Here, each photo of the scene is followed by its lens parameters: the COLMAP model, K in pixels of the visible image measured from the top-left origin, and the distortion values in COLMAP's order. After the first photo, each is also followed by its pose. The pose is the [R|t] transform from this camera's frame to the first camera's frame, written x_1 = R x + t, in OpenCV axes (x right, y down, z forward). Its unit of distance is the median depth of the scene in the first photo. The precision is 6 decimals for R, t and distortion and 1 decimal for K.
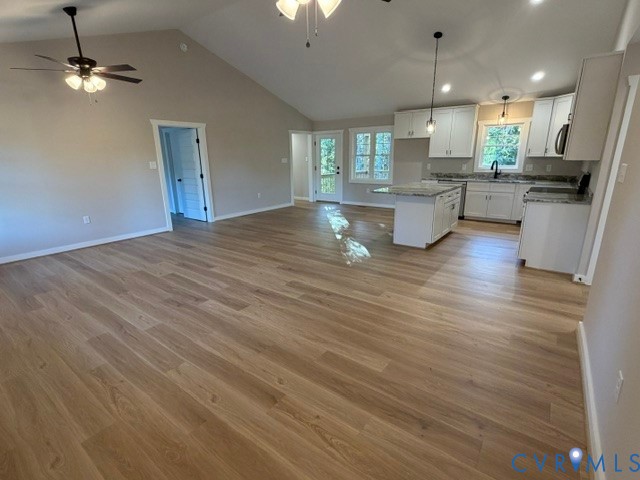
lens RADIAL K [[312.2, 0, 318.9], [0, 312.2, 240.5], [0, 0, 1]] dist [0.000782, -0.000135]
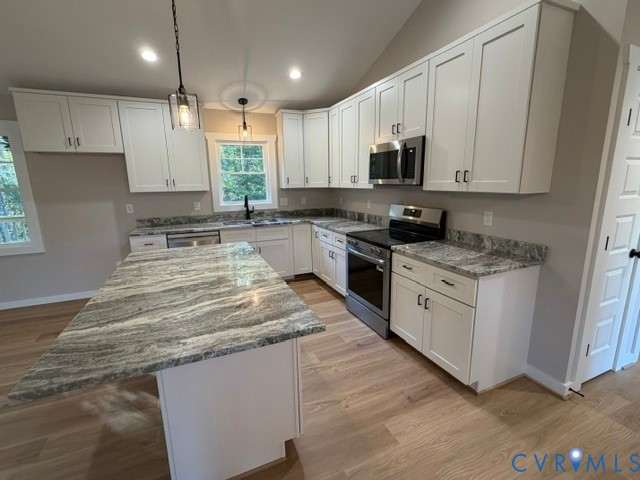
lens RADIAL K [[295.3, 0, 318.7], [0, 295.3, 239.6], [0, 0, 1]] dist [0.001609, -0.000246]
pose [[0.500940, -0.168116, 0.848997, 0.126430], [0.240577, 0.969342, 0.049997, -0.216106], [-0.831373, 0.179204, 0.526027, 0.774276]]
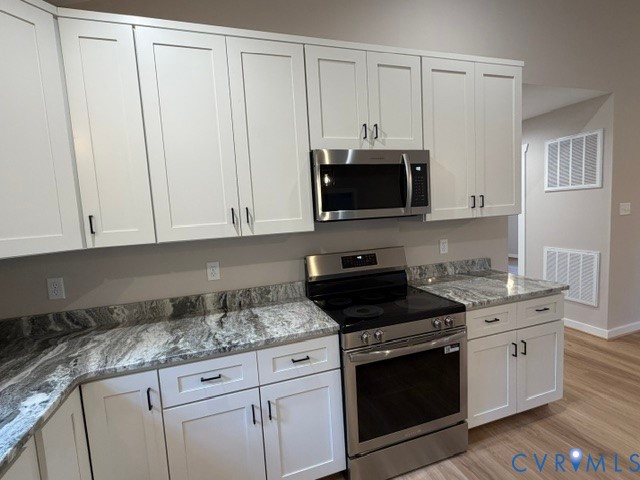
lens RADIAL K [[312.2, 0, 318.9], [0, 312.2, 240.5], [0, 0, 1]] dist [0.000782, -0.000135]
pose [[-0.815593, 0.004766, 0.578606, 0.562471], [0.217286, 0.929305, 0.298627, -0.364966], [-0.536278, 0.369281, -0.758971, 1.291357]]
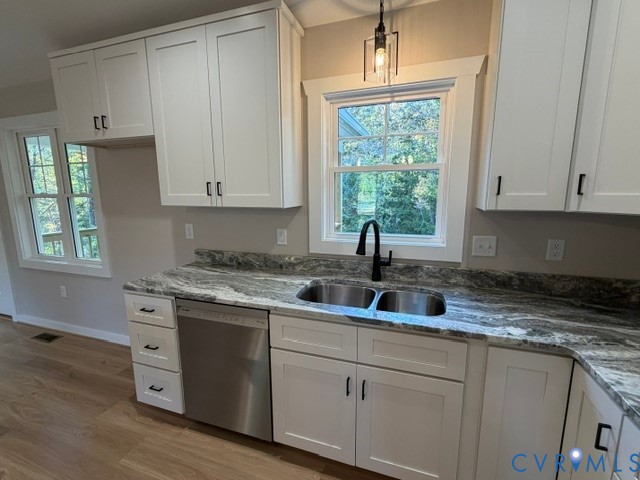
lens RADIAL K [[295.3, 0, 318.7], [0, 295.3, 239.6], [0, 0, 1]] dist [0.001609, -0.000246]
pose [[0.952911, -0.045956, 0.299747, 0.624238], [0.077153, 0.992665, -0.093080, -0.305380], [-0.293271, 0.111824, 0.949467, 1.082671]]
